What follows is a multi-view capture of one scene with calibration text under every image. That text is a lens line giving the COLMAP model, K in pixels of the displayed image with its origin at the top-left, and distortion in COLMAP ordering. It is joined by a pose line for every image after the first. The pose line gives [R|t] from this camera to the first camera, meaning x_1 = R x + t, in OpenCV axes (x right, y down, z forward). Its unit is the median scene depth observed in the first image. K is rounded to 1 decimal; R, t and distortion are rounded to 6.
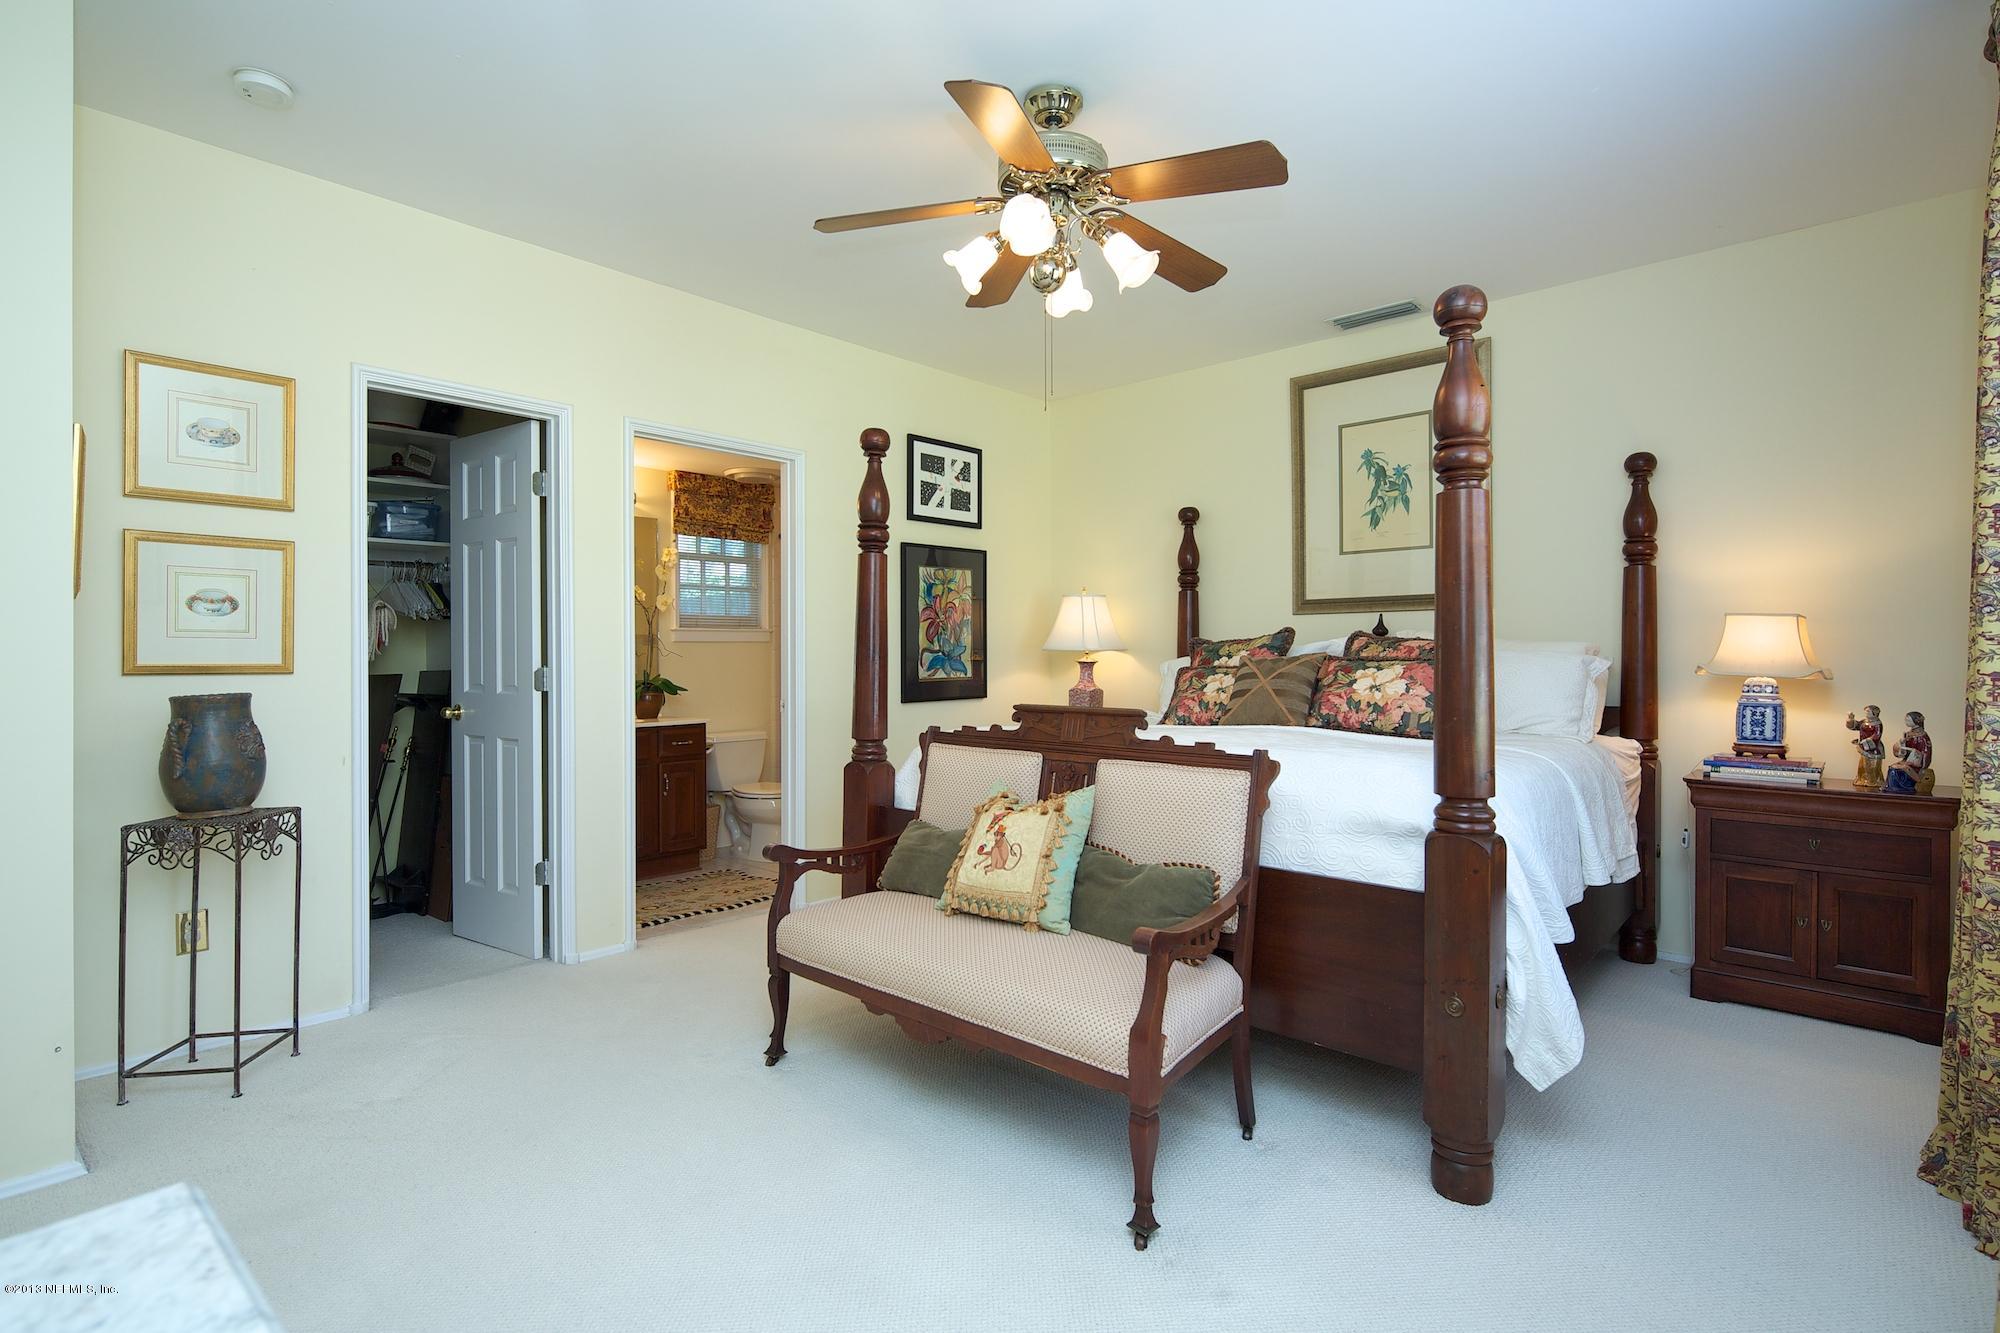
lens RADIAL K [[966.2, 0, 997.8], [0, 966.2, 656.3], [0, 0, 1]] dist [0.003559, -0.001557]
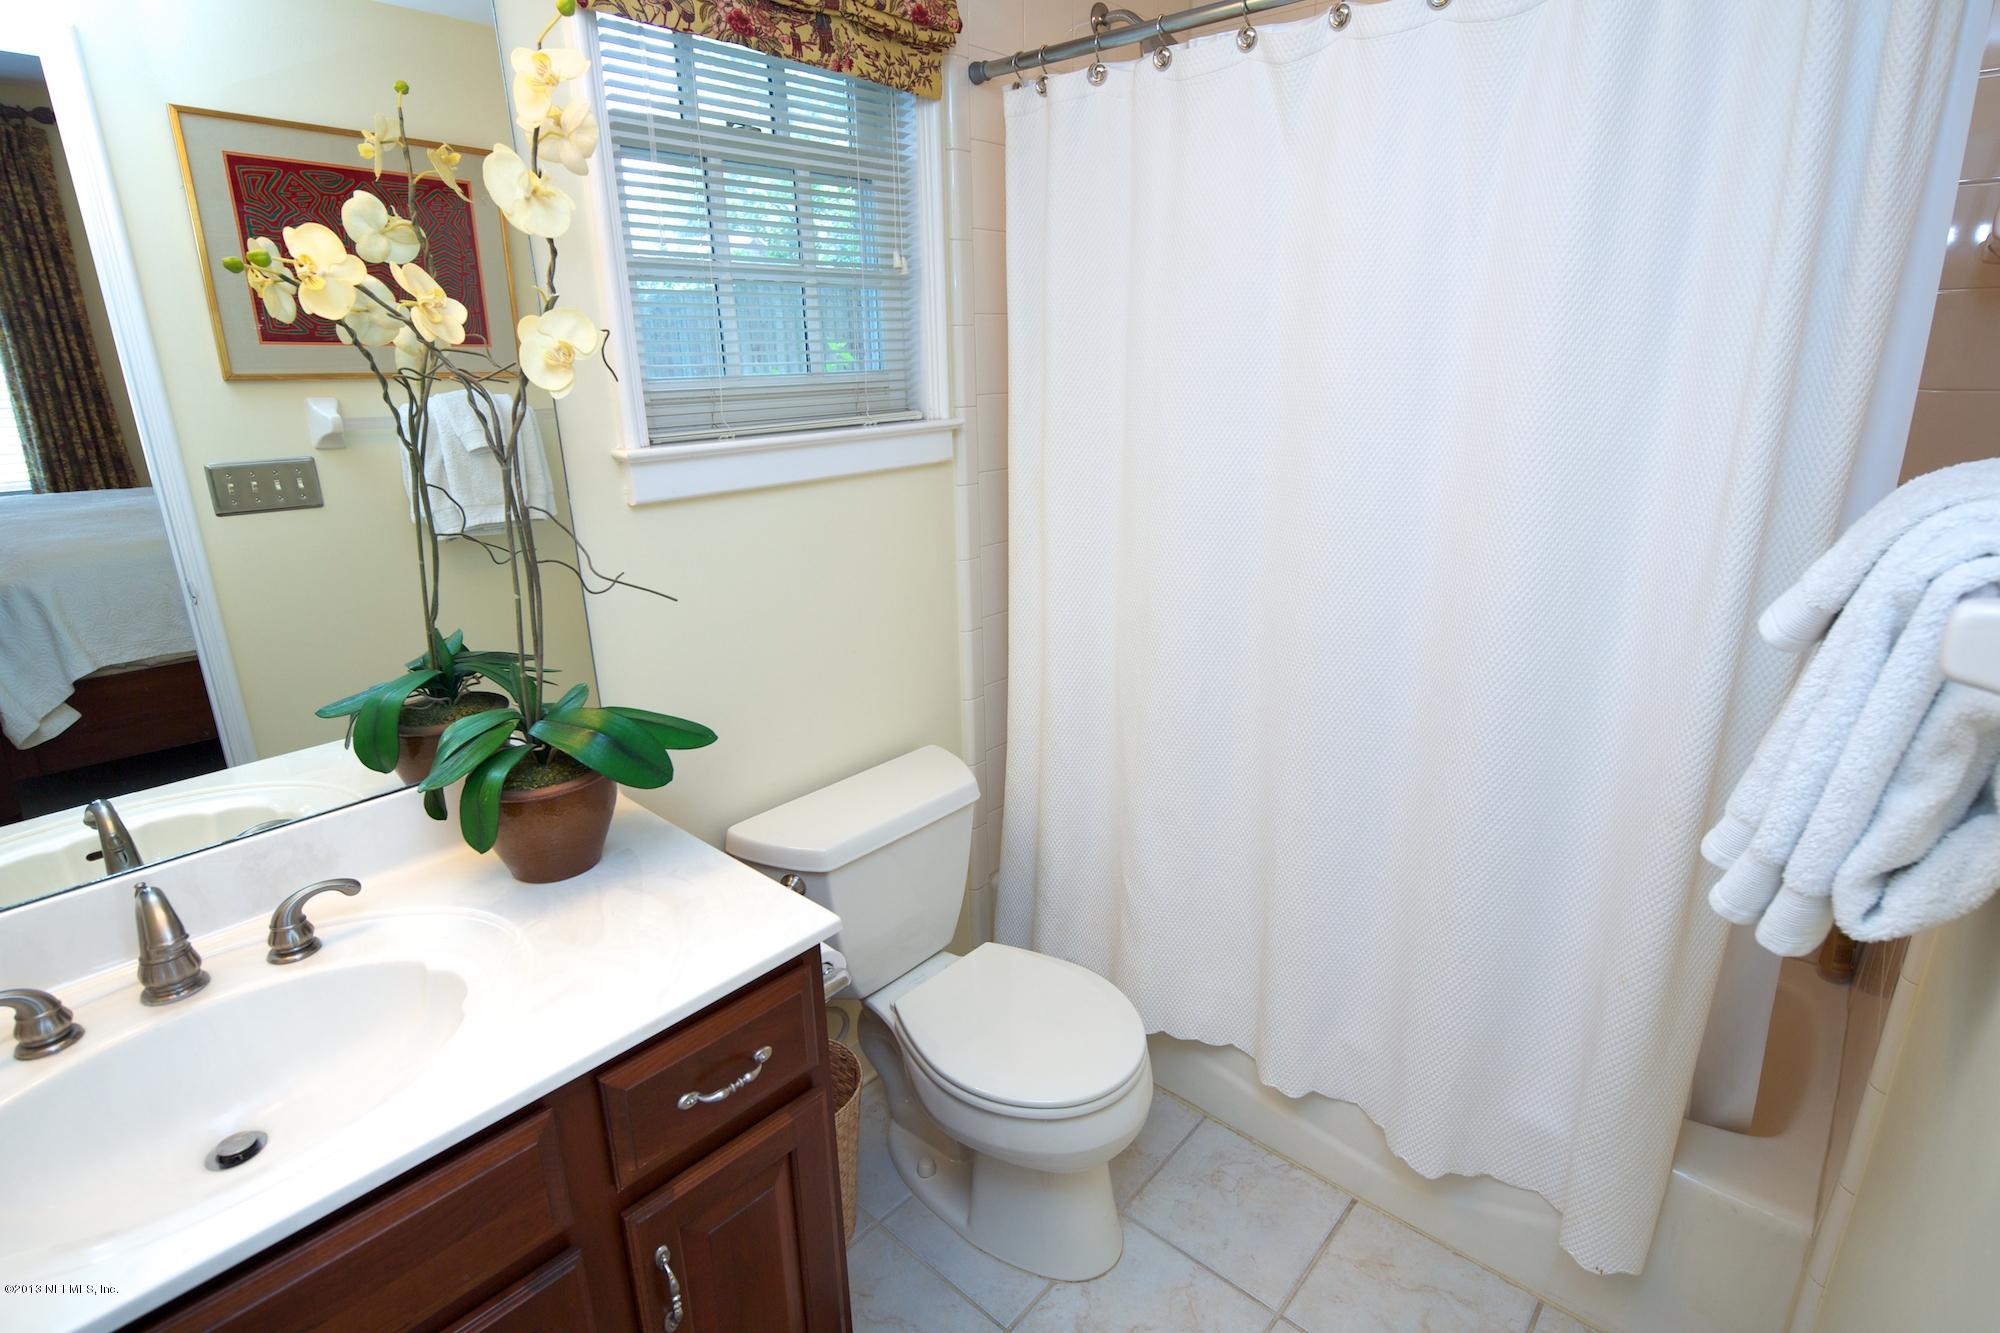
lens RADIAL K [[966.2, 0, 997.8], [0, 966.2, 656.3], [0, 0, 1]] dist [0.003559, -0.001557]
pose [[0.999811, -0.018116, -0.007034, -0.224289], [0.019381, 0.956155, 0.292219, -0.046796], [0.001432, -0.292300, 0.956326, 0.700182]]
